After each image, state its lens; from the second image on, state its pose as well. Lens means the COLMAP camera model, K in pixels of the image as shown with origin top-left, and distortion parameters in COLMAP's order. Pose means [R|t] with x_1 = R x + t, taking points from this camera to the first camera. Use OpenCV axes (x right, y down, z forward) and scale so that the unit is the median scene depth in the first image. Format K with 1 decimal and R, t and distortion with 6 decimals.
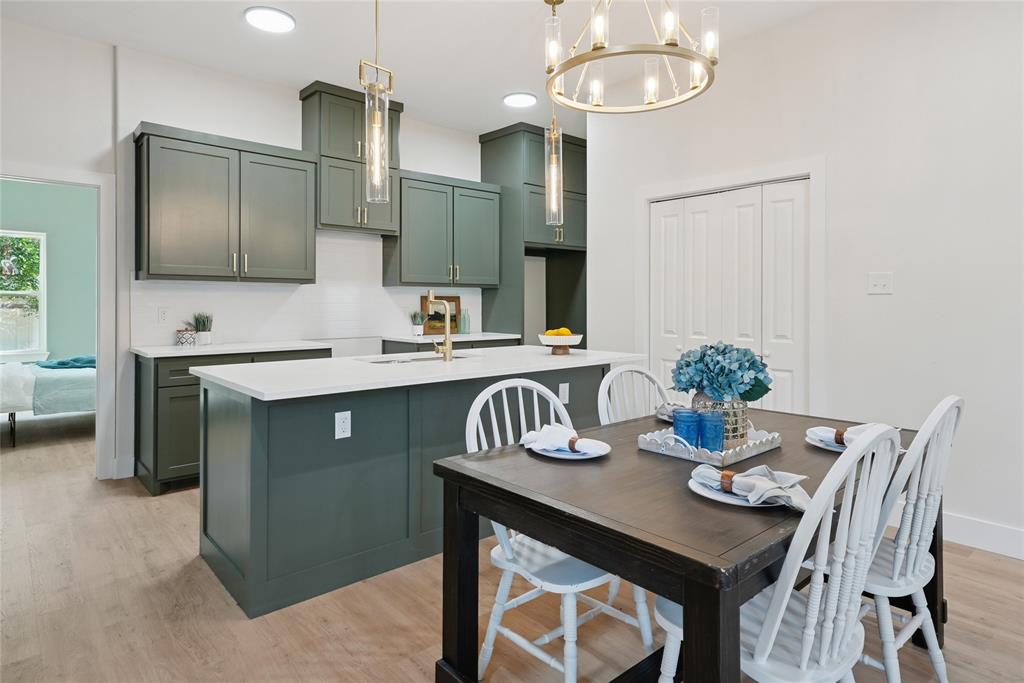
lens RADIAL K [[578.0, 0, 515.2], [0, 578.0, 300.7], [0, 0, 1]] dist [0.016920, 0.000436]
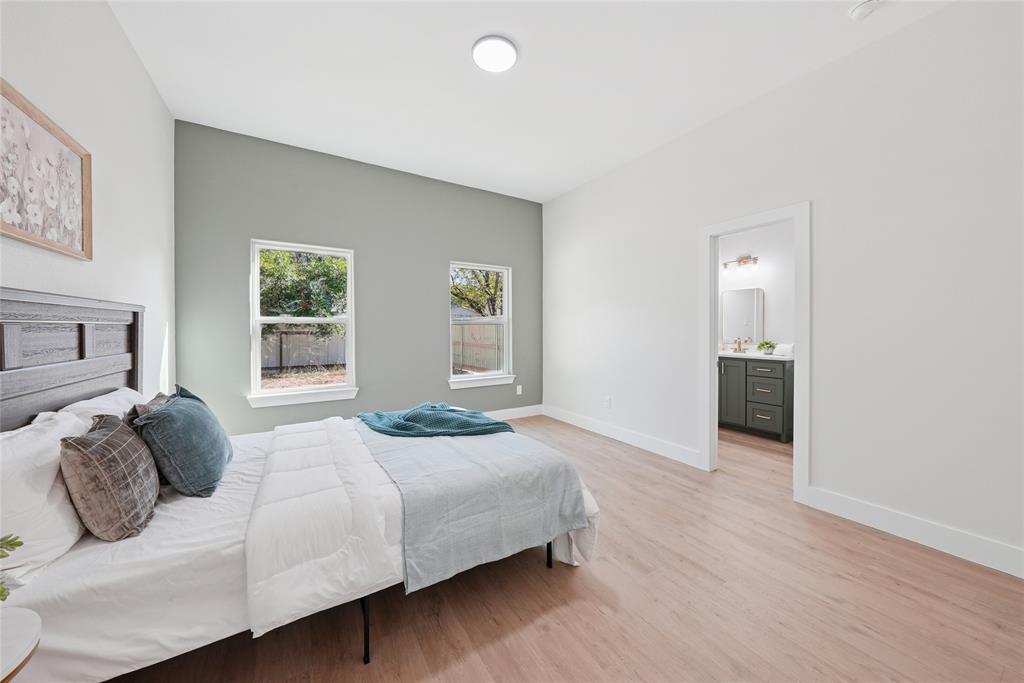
lens RADIAL K [[354.4, 0, 516.7], [0, 354.4, 335.3], [0, 0, 1]] dist [-0.001756, -0.000080]
pose [[0.987109, -0.001286, -0.160041, -0.820633], [0.003316, 0.999917, 0.012417, 0.004241], [0.160012, -0.012787, 0.987032, 0.889079]]
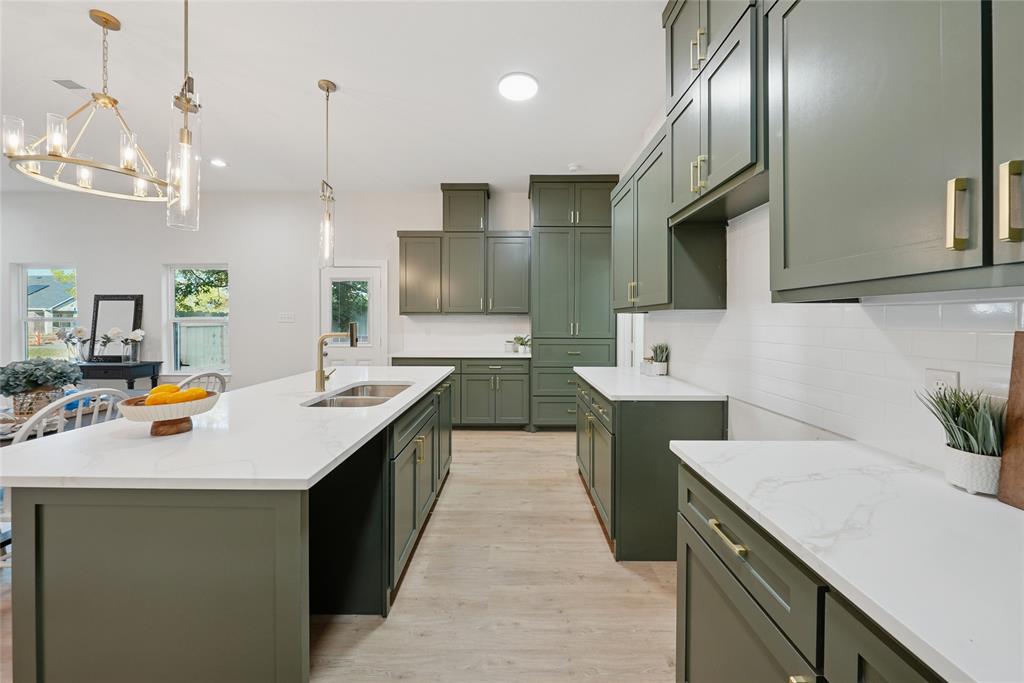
lens RADIAL K [[362.0, 0, 513.3], [0, 362.0, 321.7], [0, 0, 1]] dist [-0.001857, -0.000194]
pose [[-0.662263, -0.000775, -0.749271, 0.105494], [-0.002108, 0.999997, 0.000829, -0.017048], [0.749268, 0.002129, -0.662263, 1.265864]]
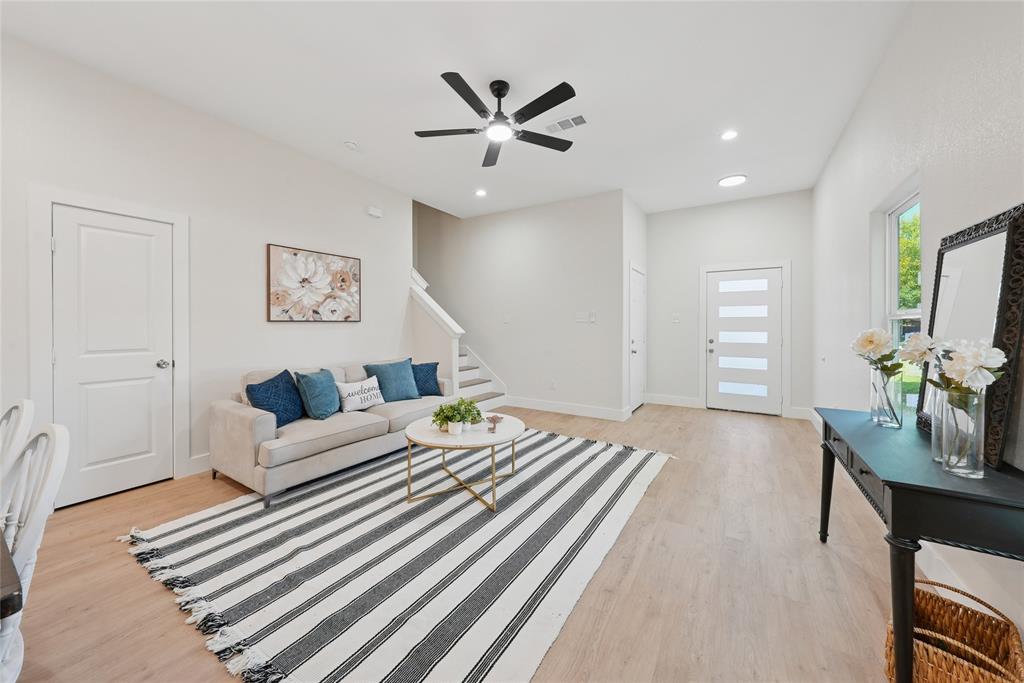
lens RADIAL K [[368.7, 0, 516.2], [0, 368.7, 325.8], [0, 0, 1]] dist [0.000525, -0.000029]
pose [[-0.293955, -0.004994, 0.955806, -0.125521], [-0.006529, 0.999974, 0.003217, -0.001330], [-0.955797, -0.005295, -0.293980, 0.093907]]
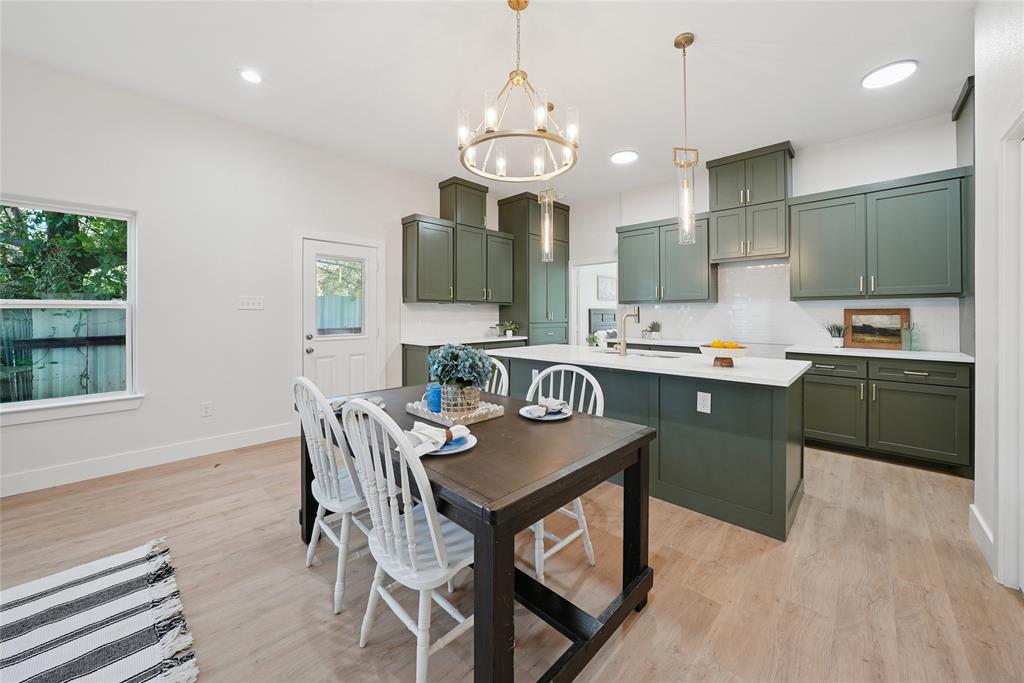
lens RADIAL K [[370.3, 0, 512.2], [0, 370.3, 315.8], [0, 0, 1]] dist [-0.017795, 0.000148]
pose [[0.072859, 0.000255, -0.997342, 0.584112], [0.002705, 0.999996, 0.000454, 0.002308], [0.997339, -0.002731, 0.072858, 0.493801]]
